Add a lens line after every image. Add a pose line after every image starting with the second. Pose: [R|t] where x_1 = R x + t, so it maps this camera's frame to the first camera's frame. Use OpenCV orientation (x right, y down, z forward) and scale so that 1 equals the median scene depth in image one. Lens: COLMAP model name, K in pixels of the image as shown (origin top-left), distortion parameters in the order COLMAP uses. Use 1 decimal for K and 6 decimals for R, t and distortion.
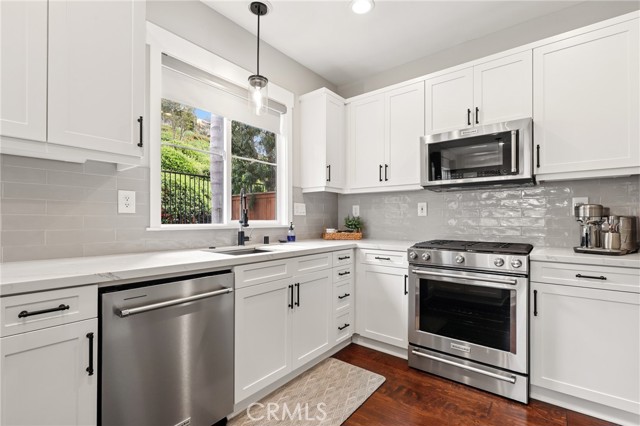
lens RADIAL K [[291.2, 0, 322.4], [0, 291.2, 216.8], [0, 0, 1]] dist [-0.000532, 0.000626]
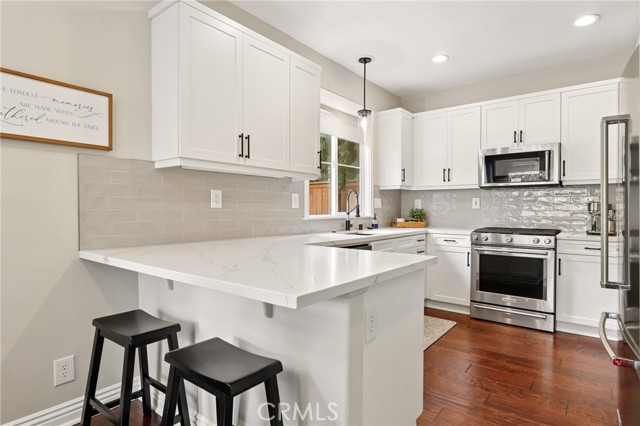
lens RADIAL K [[358.0, 0, 320.3], [0, 358.0, 208.8], [0, 0, 1]] dist [0.000008, 0.000434]
pose [[0.999999, 0.000523, 0.001413, -0.411572], [-0.000541, 0.999919, 0.012735, -0.025685], [-0.001406, -0.012736, 0.999918, -0.680749]]
